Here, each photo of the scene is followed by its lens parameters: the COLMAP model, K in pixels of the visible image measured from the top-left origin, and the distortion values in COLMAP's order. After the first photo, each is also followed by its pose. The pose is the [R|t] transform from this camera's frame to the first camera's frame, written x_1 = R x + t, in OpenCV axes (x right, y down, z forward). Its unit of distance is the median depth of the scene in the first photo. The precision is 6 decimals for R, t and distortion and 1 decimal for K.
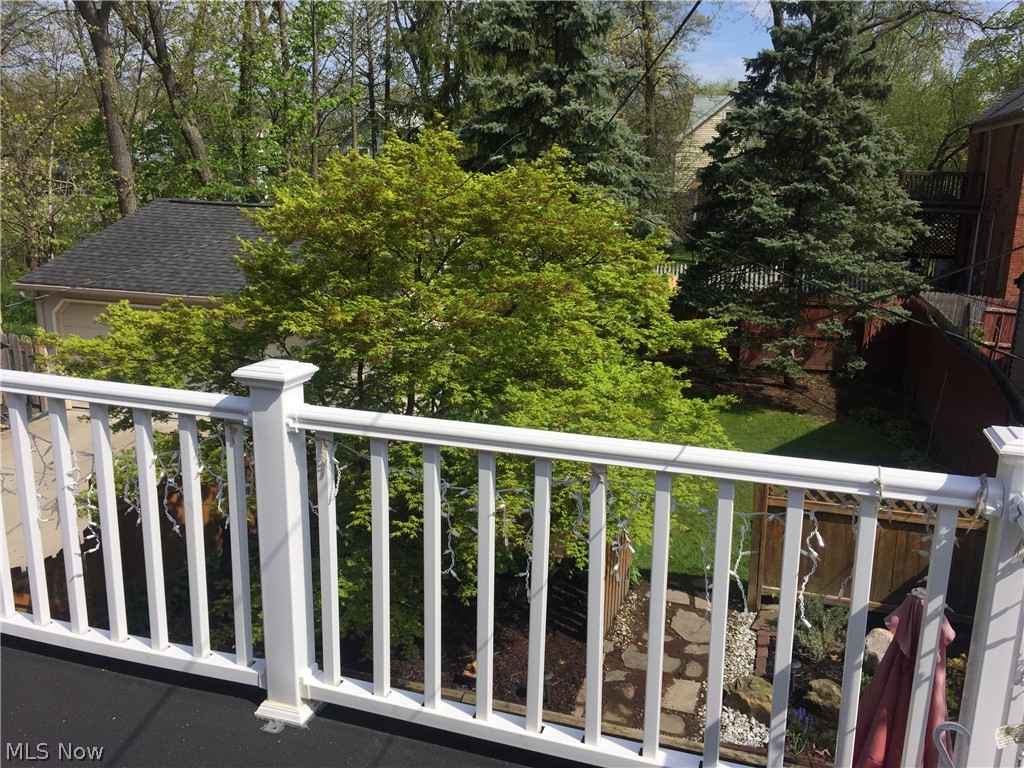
lens RADIAL K [[793.3, 0, 512.0], [0, 793.3, 384.0], [0, 0, 1]] dist [0.001176, -0.124381]
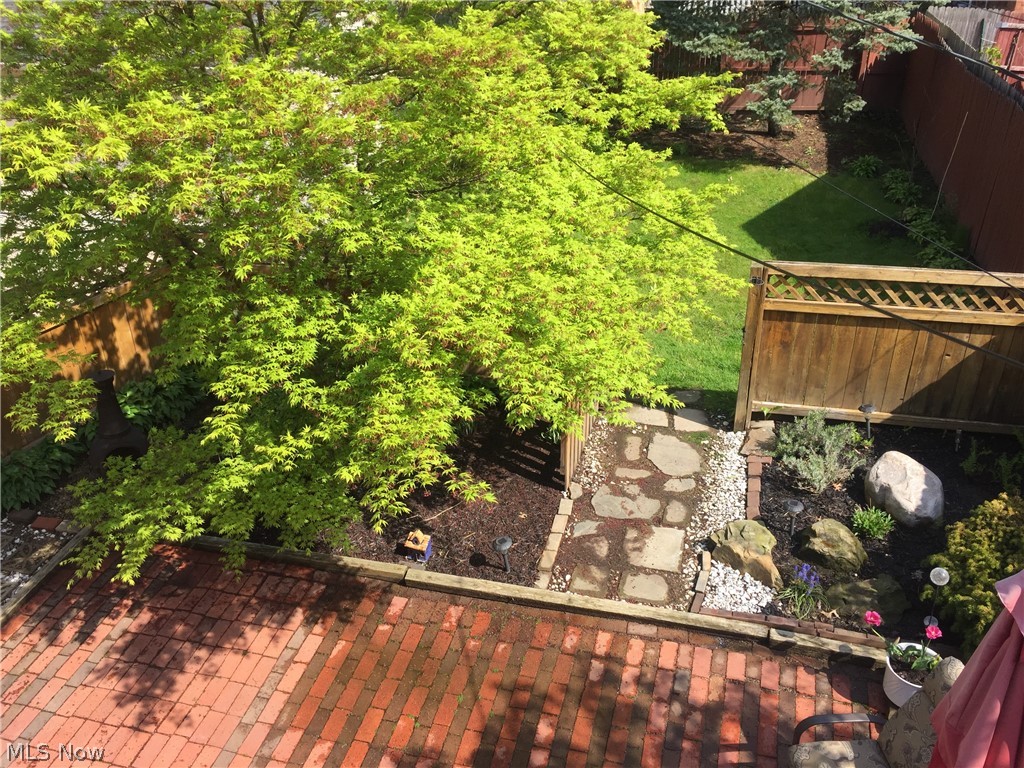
lens RADIAL K [[804.0, 0, 512.0], [0, 804.0, 384.0], [0, 0, 1]] dist [0.033078, -0.064920]
pose [[0.997301, -0.062421, 0.038659, 0.026331], [0.047731, 0.951269, 0.304647, -0.046617], [-0.055791, -0.301980, 0.951680, 0.211424]]
